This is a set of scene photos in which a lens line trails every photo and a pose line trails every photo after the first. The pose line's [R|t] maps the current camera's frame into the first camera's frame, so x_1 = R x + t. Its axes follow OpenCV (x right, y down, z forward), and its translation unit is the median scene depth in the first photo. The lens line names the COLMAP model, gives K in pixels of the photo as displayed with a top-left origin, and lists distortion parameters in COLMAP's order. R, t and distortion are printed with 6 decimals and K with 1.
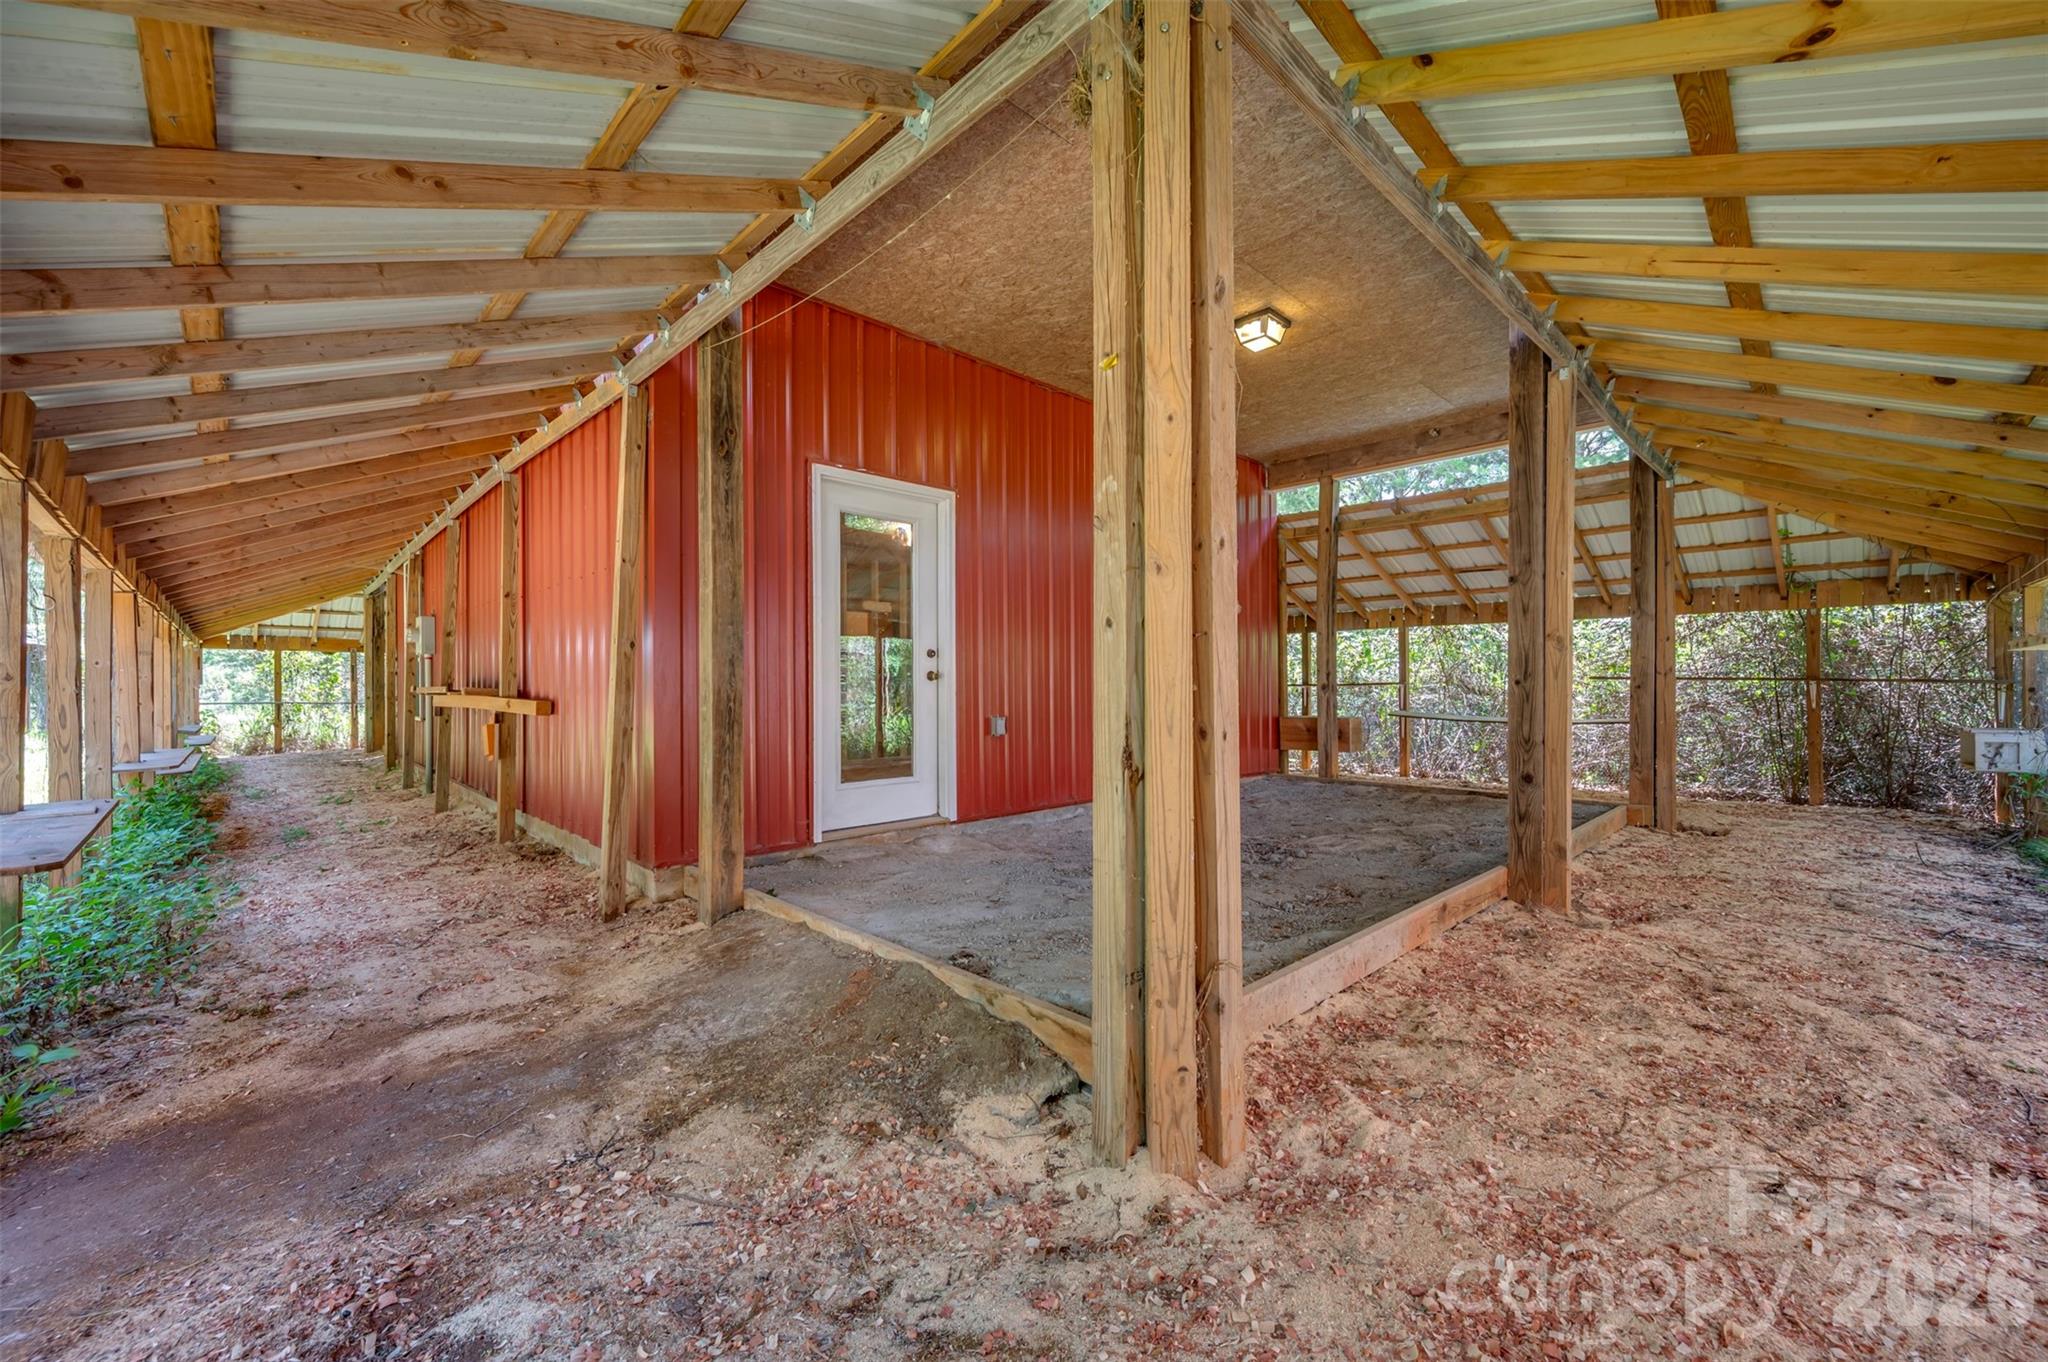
lens RADIAL K [[809.0, 0, 1028.3], [0, 809.0, 686.4], [0, 0, 1]] dist [-0.000198, 0.000218]
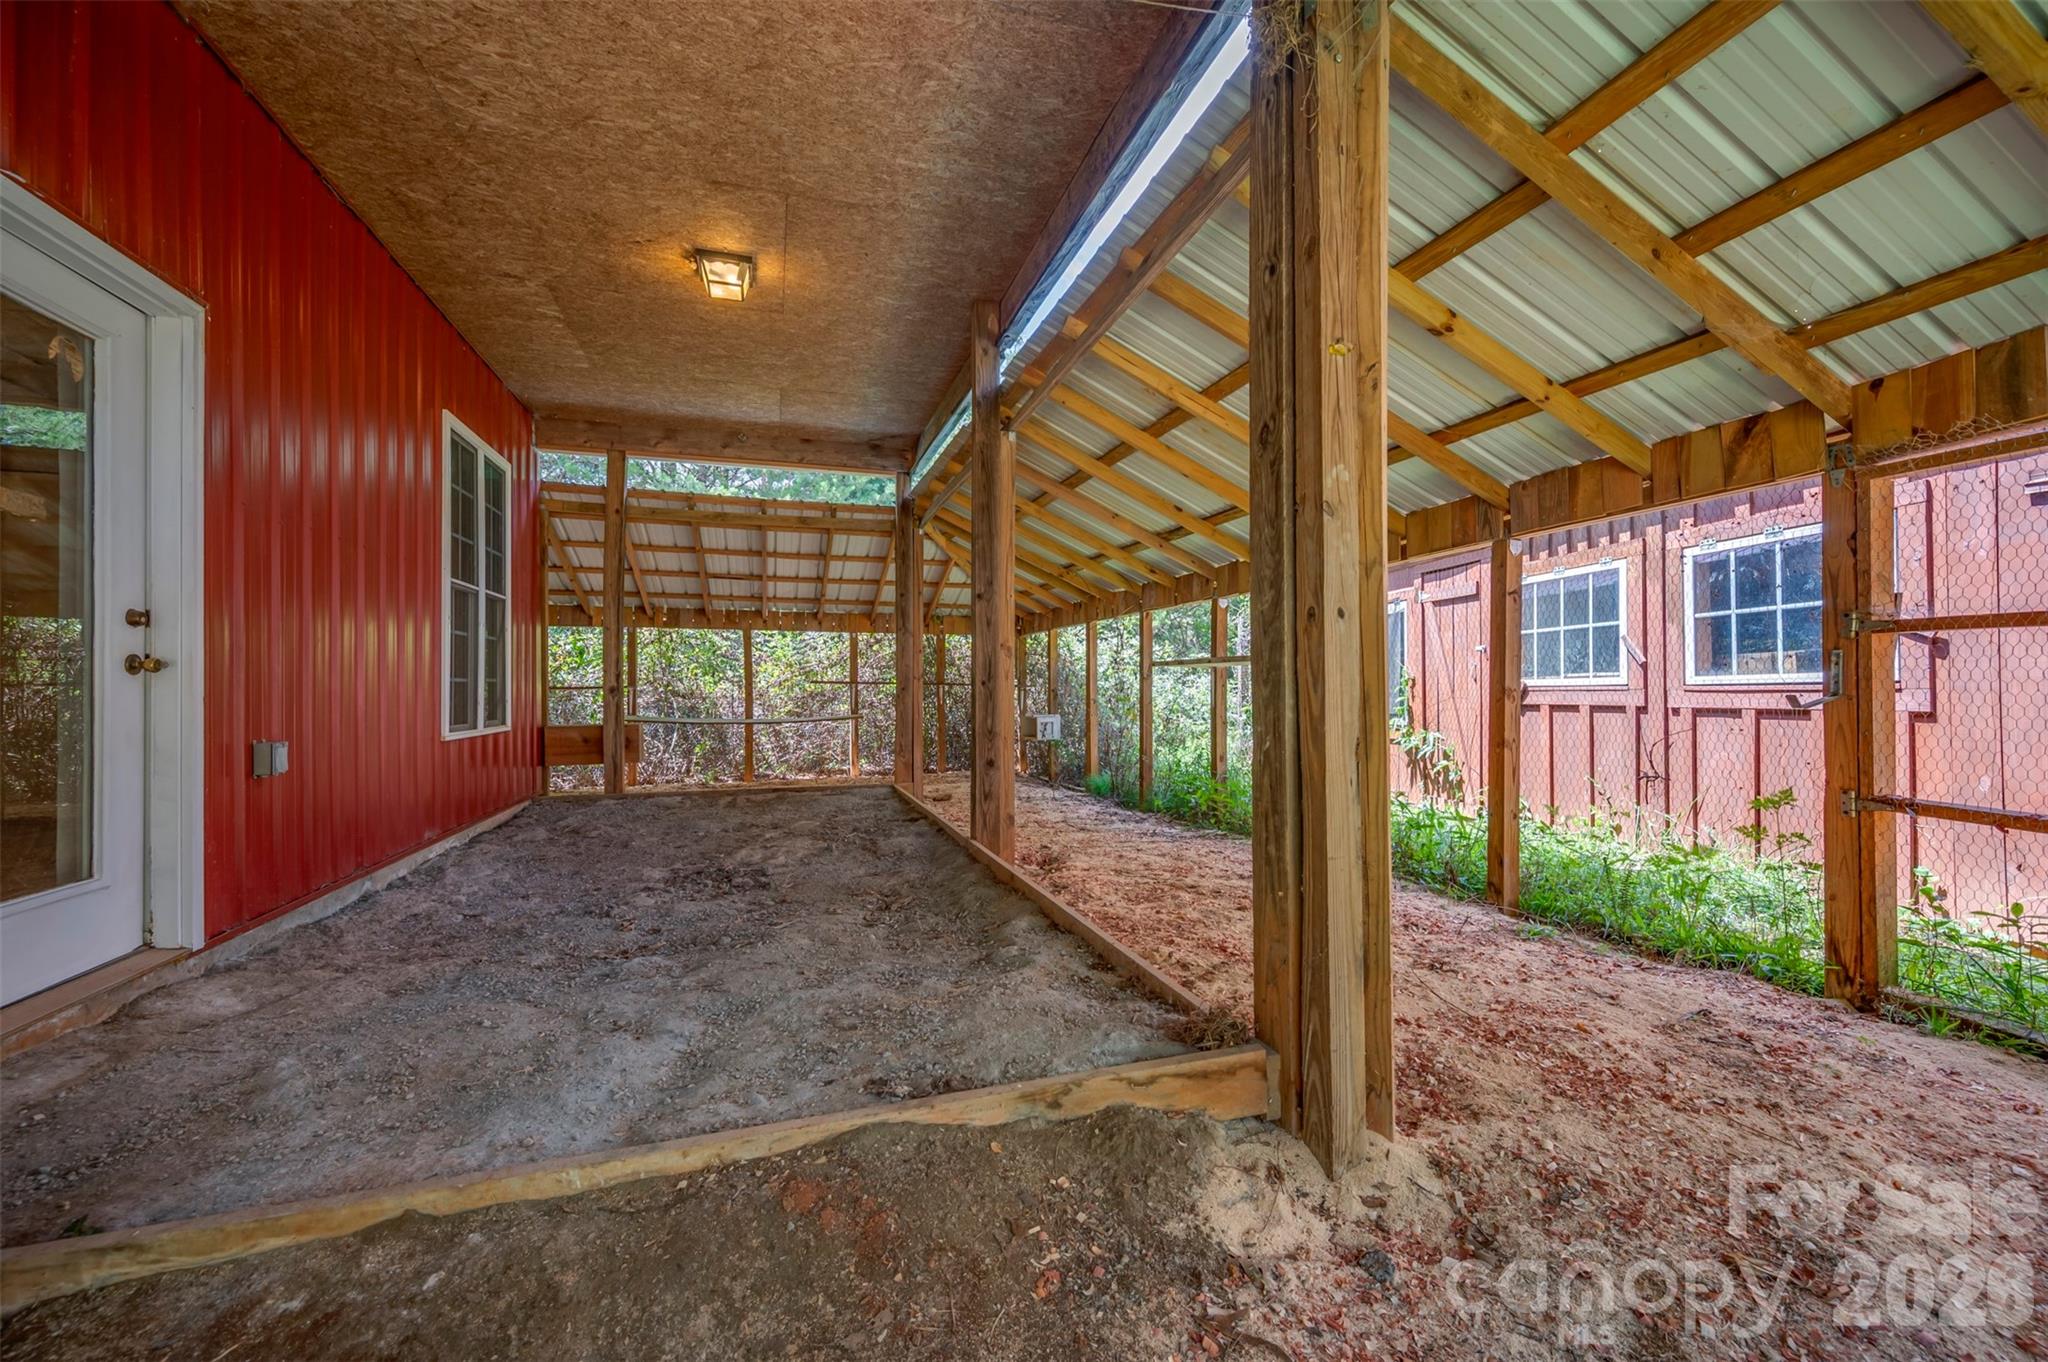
lens RADIAL K [[809.0, 0, 1028.3], [0, 809.0, 686.4], [0, 0, 1]] dist [-0.000198, 0.000218]
pose [[0.444451, 0.003399, 0.895797, -0.350411], [0.003398, 0.999979, -0.005480, 0.005214], [-0.895797, 0.005479, 0.444430, 0.334882]]
